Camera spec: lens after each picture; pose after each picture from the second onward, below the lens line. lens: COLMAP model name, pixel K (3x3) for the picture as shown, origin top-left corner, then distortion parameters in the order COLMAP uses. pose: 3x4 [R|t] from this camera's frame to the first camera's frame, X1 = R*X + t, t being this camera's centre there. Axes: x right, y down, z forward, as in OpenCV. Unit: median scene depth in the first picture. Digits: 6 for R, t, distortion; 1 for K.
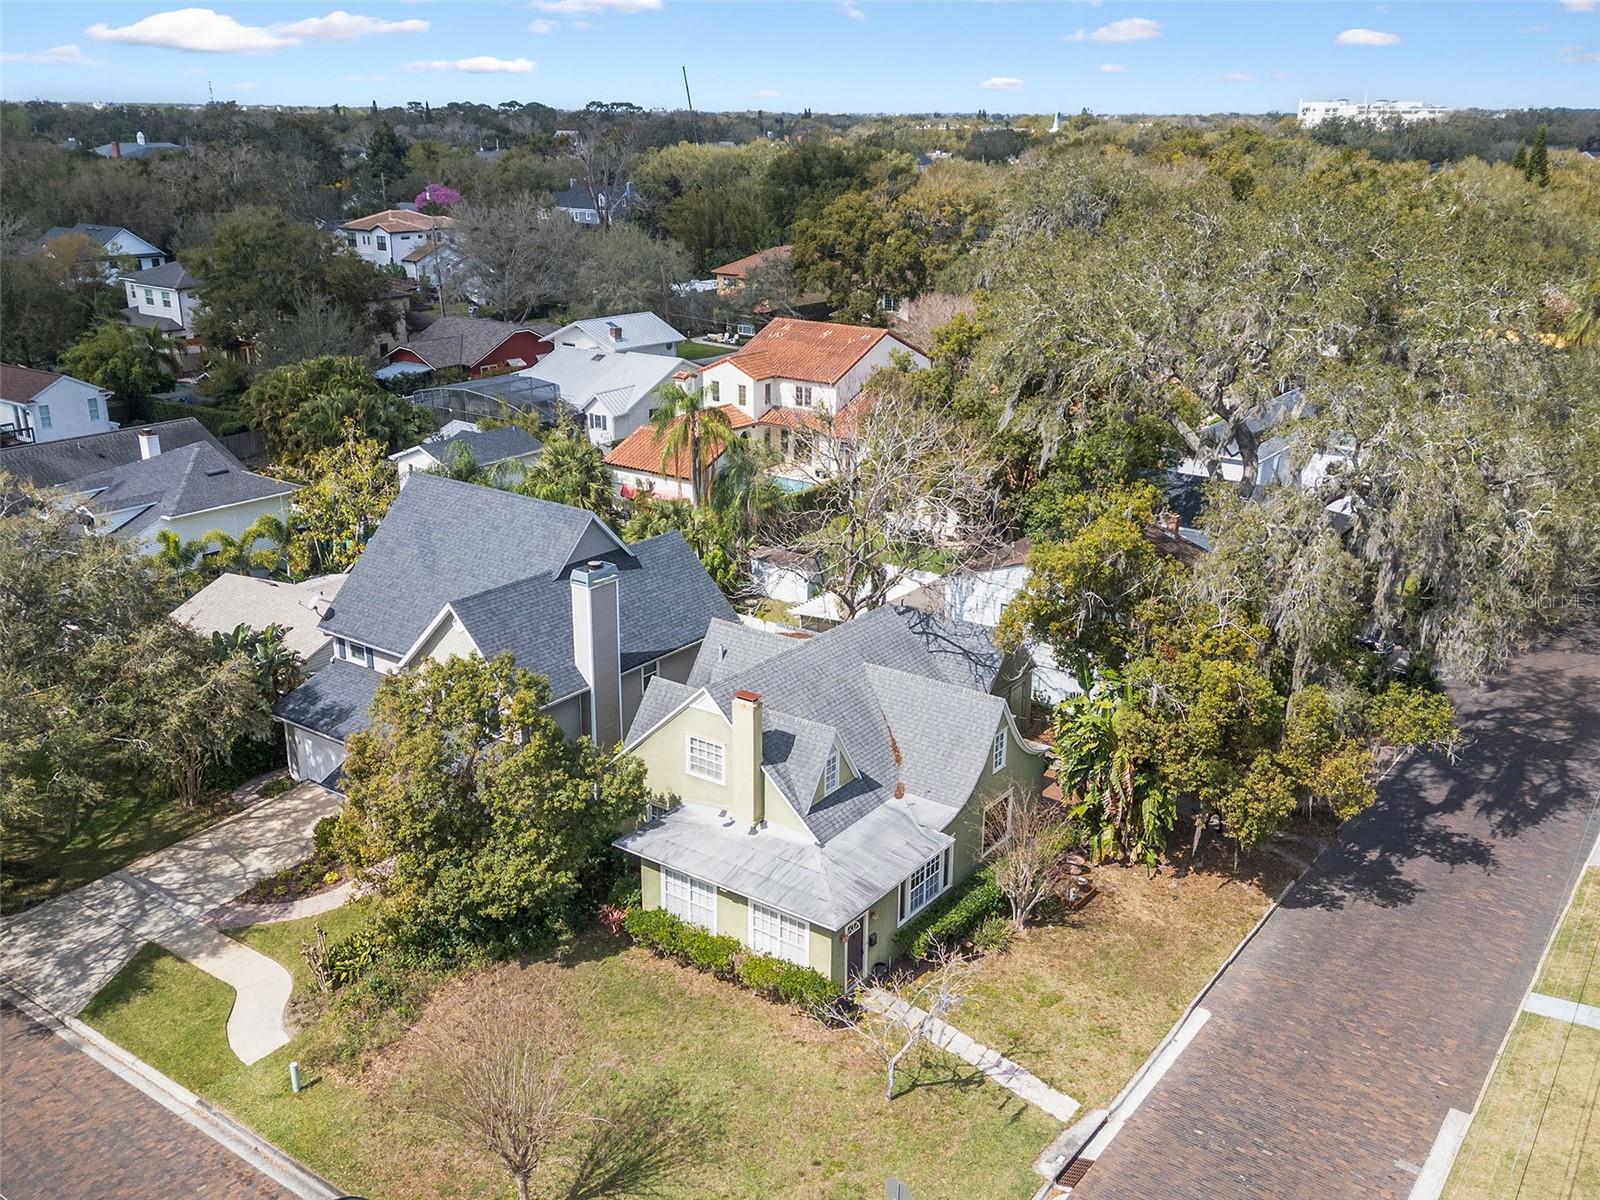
lens RADIAL K [[1451.8, 0, 800.0], [0, 1451.8, 600.0], [0, 0, 1]] dist [-0.005552, -0.006523]
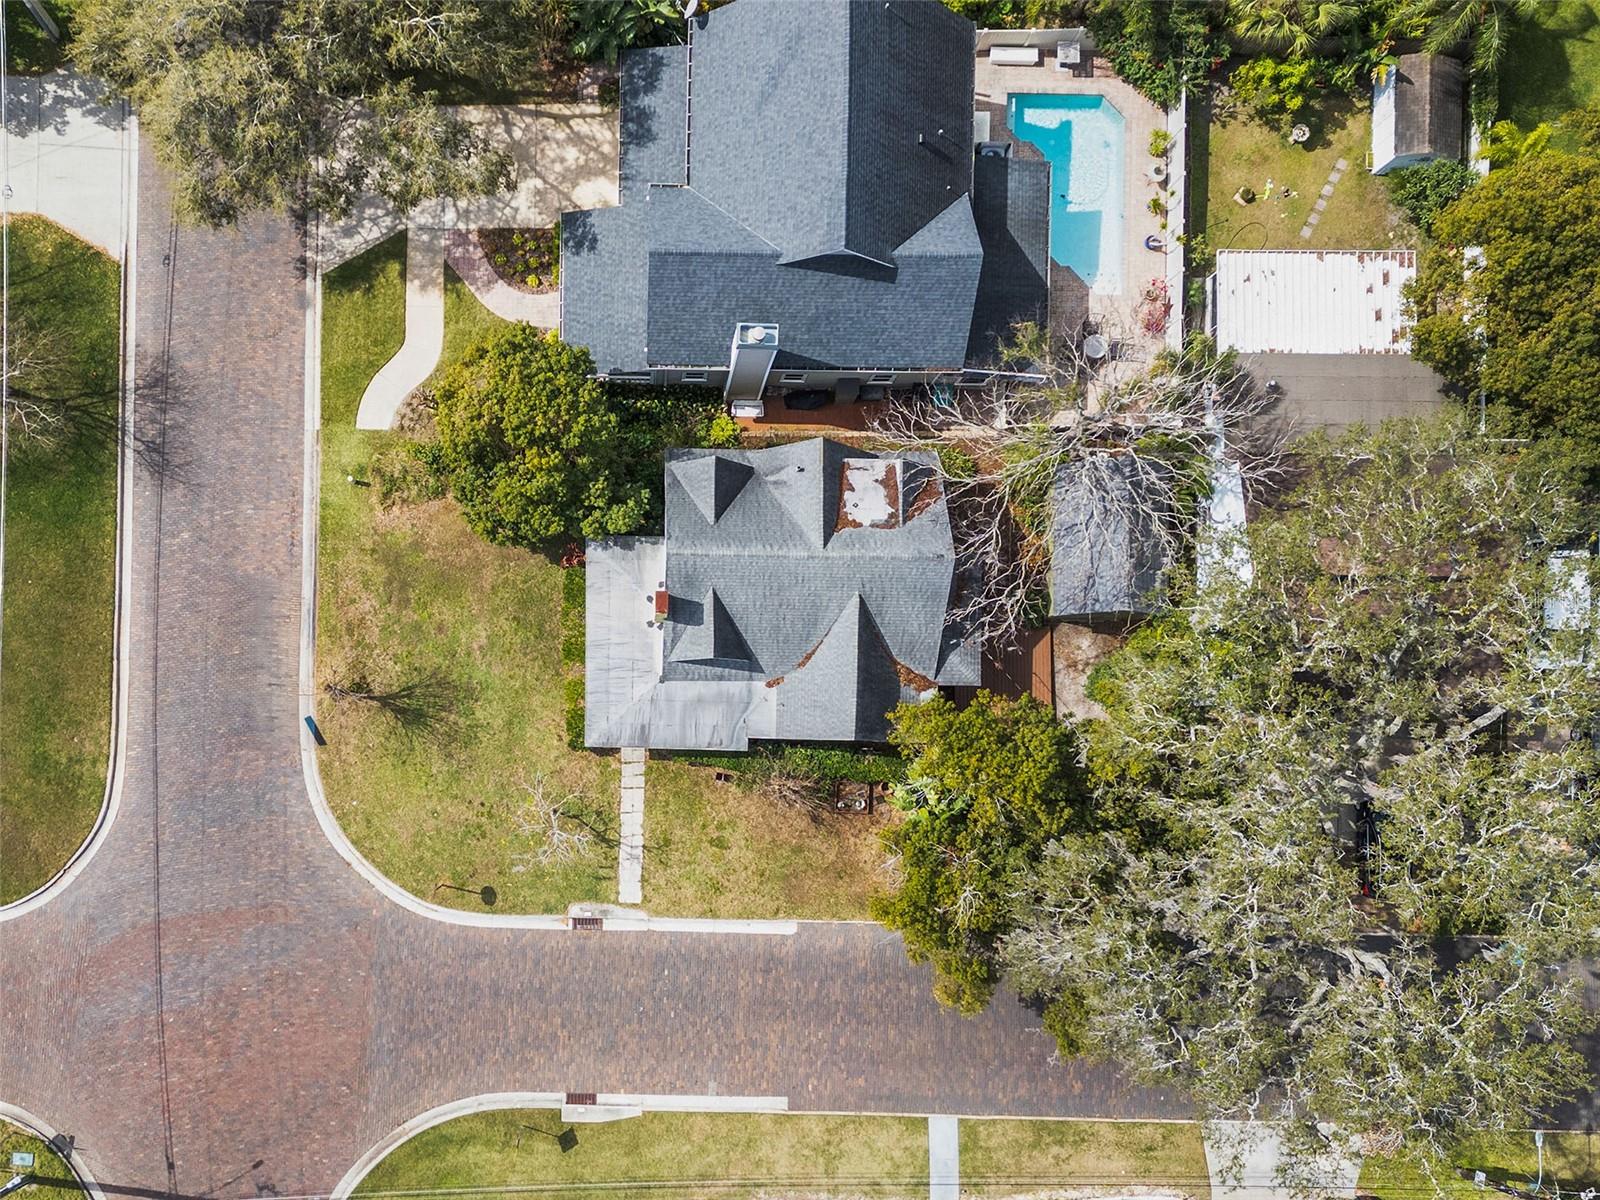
lens RADIAL K [[1451.8, 0, 800.0], [0, 1451.8, 600.0], [0, 0, 1]] dist [-0.005552, -0.006523]
pose [[0.579812, 0.814583, -0.016499, 0.049647], [-0.249463, 0.196770, 0.948182, -1.103864], [0.775620, -0.545652, 0.317298, 0.741178]]
